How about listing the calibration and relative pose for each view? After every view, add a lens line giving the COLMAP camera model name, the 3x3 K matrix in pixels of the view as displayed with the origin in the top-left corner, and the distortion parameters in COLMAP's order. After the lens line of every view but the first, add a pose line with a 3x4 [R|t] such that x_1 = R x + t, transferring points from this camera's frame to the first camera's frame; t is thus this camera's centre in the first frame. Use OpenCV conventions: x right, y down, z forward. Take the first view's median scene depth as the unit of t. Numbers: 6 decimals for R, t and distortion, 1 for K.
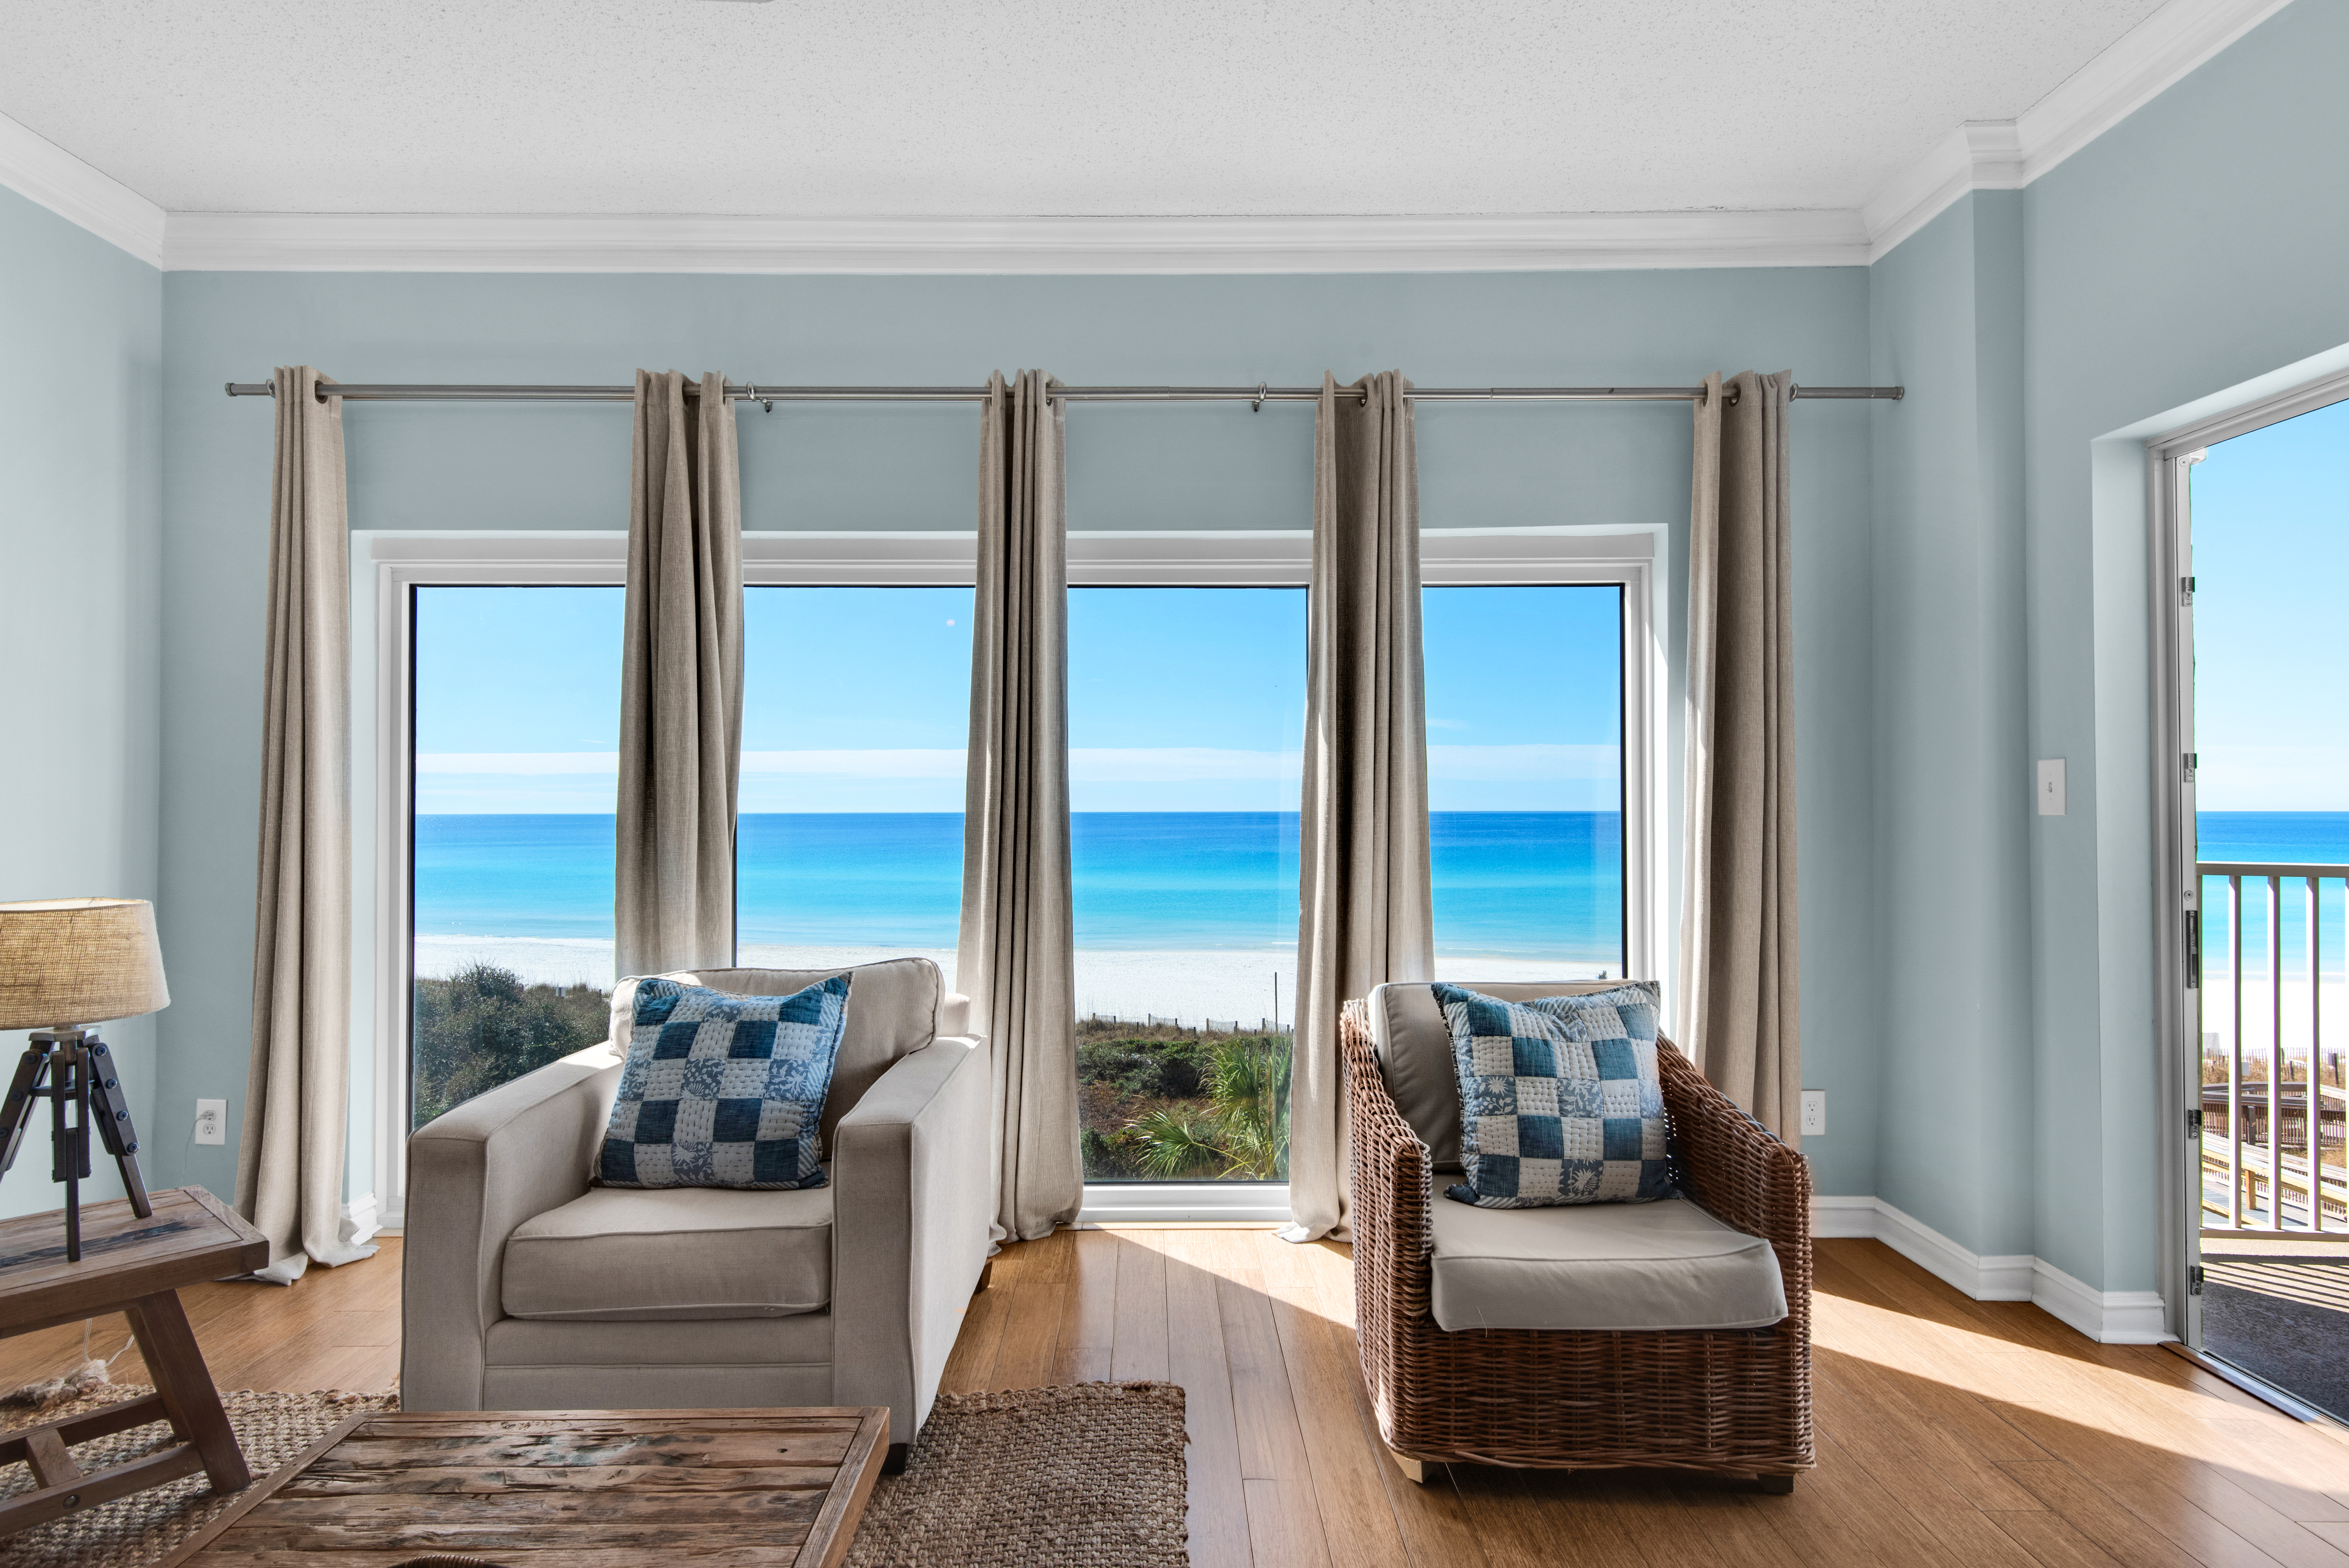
lens RADIAL K [[1206.5, 0, 1168.5], [0, 1206.5, 790.3], [0, 0, 1]] dist [0.039822, -0.026401]
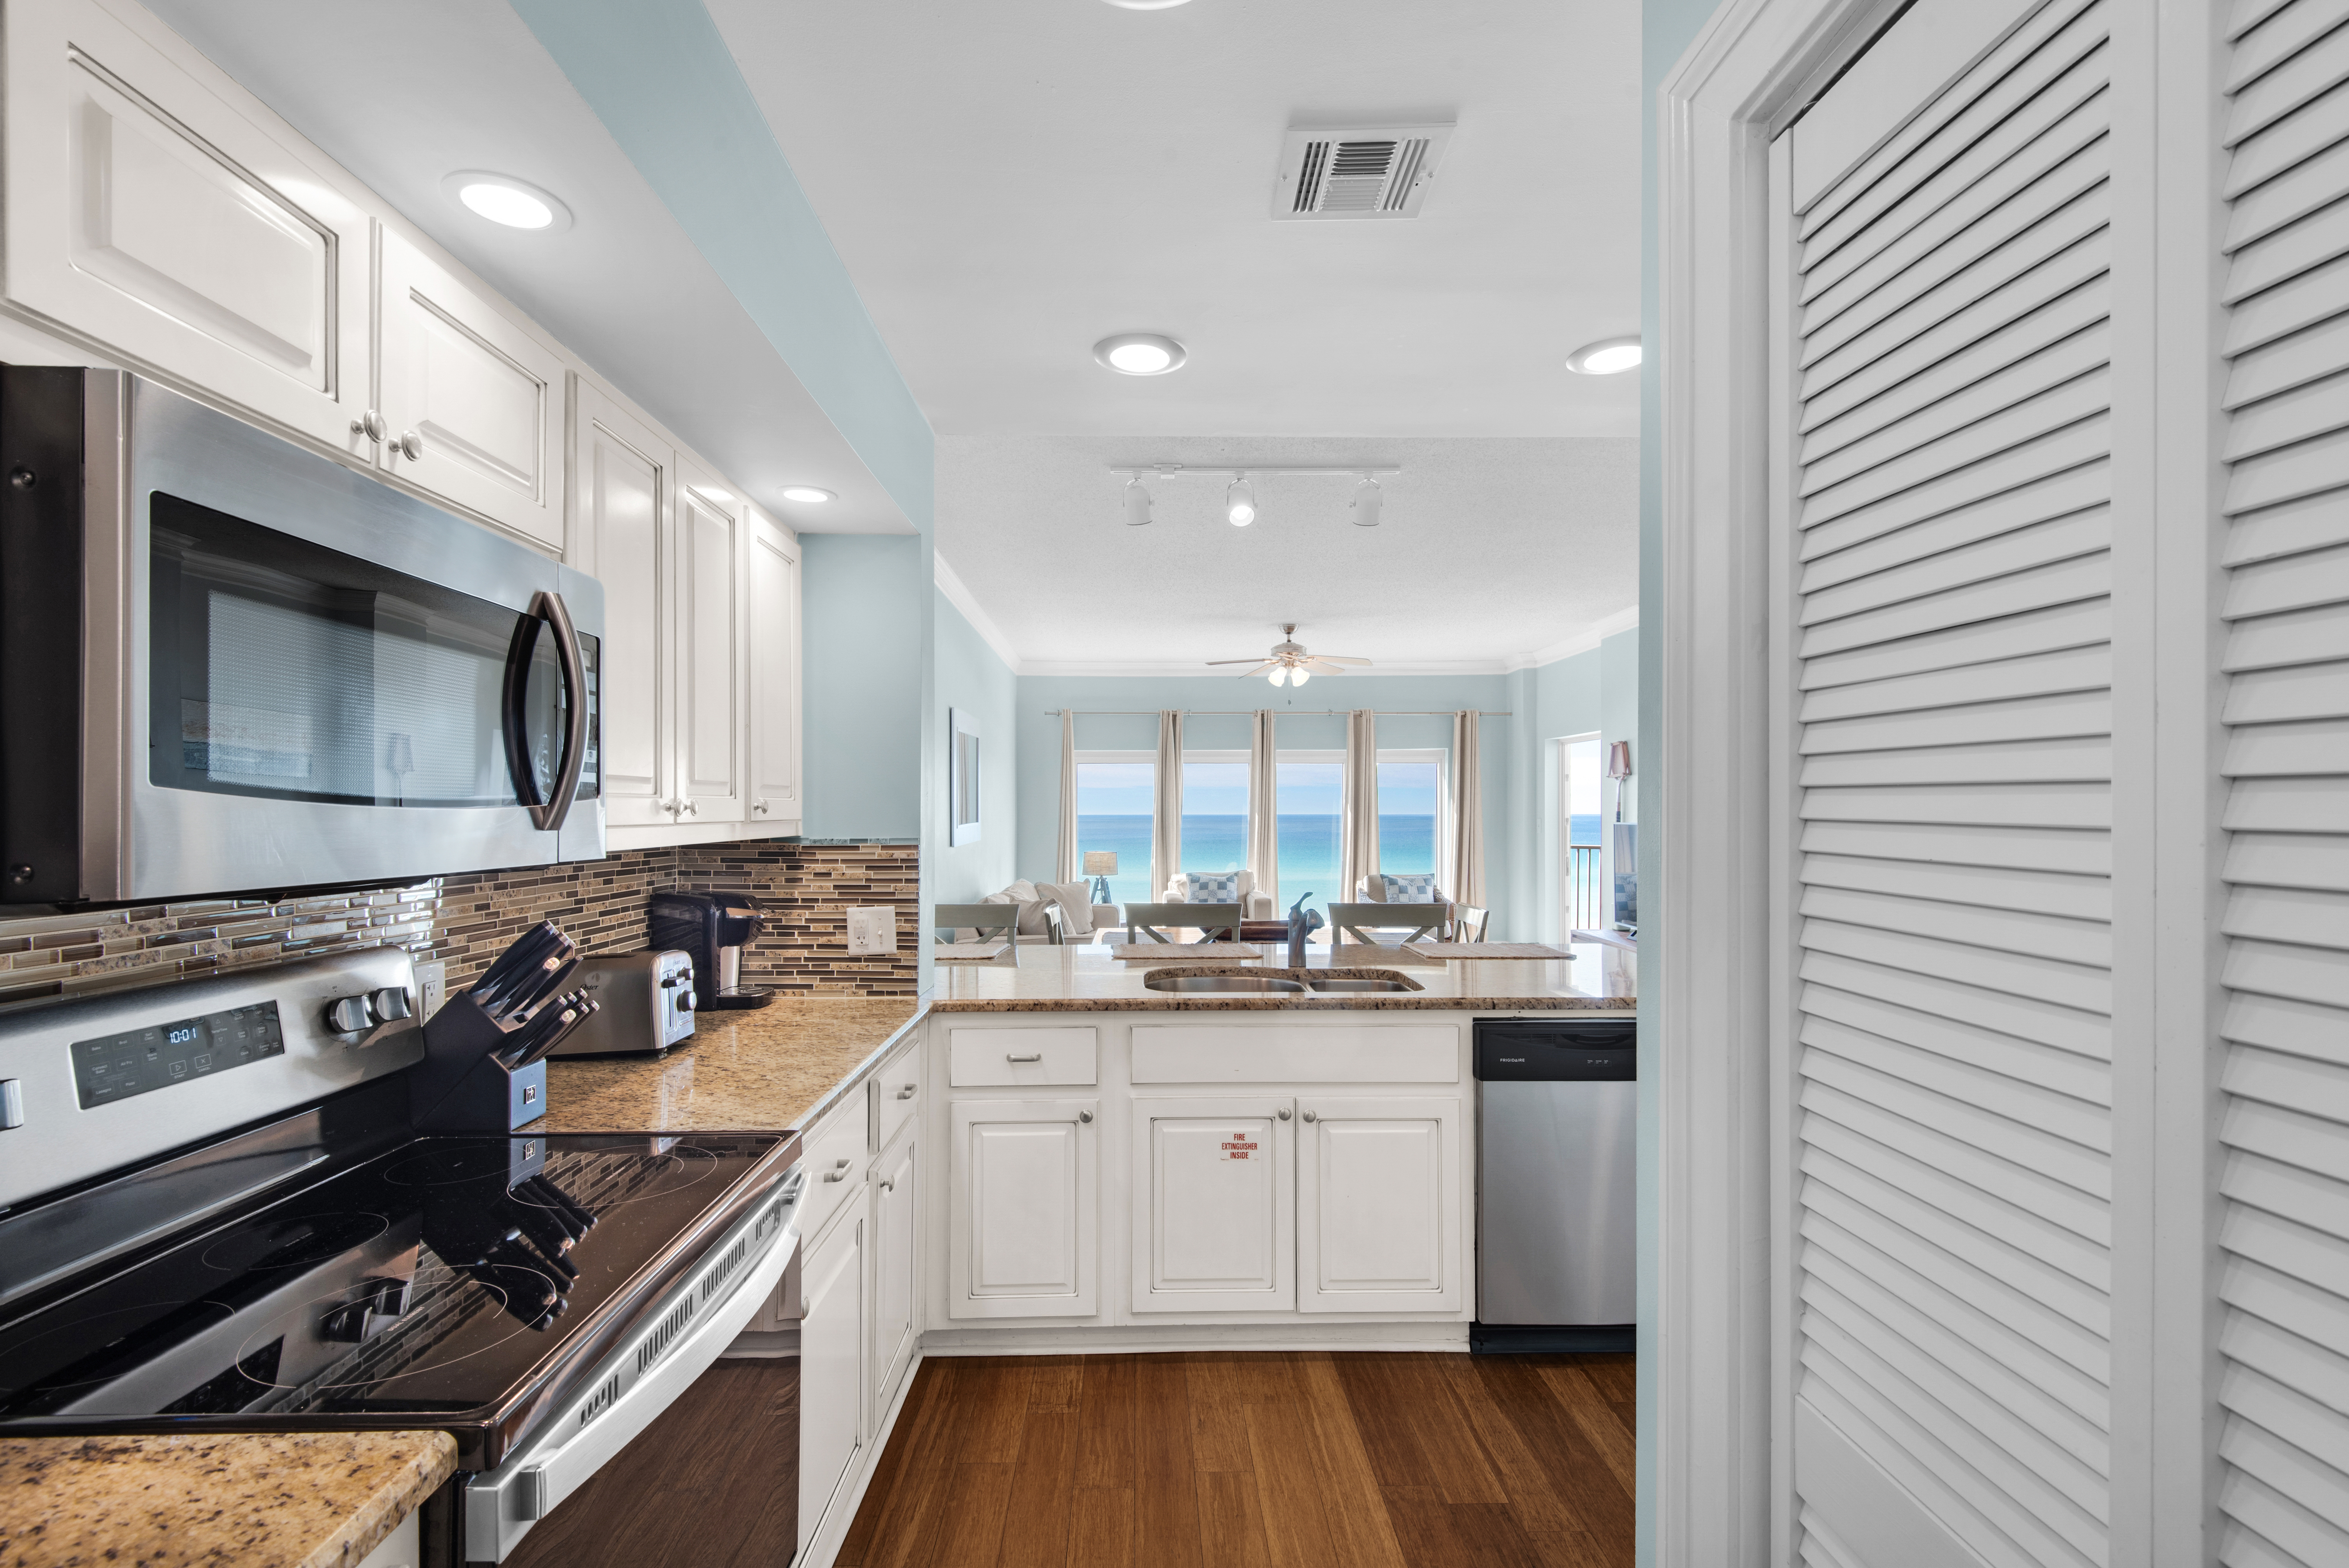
lens RADIAL K [[1078.3, 0, 1158.4], [0, 1078.3, 814.6], [0, 0, 1]] dist [0.027229, -0.000104]
pose [[0.999906, 0.001133, 0.013655, -0.615152], [-0.001341, 0.999883, 0.015255, -0.103327], [-0.013636, -0.015272, 0.999790, -2.789436]]
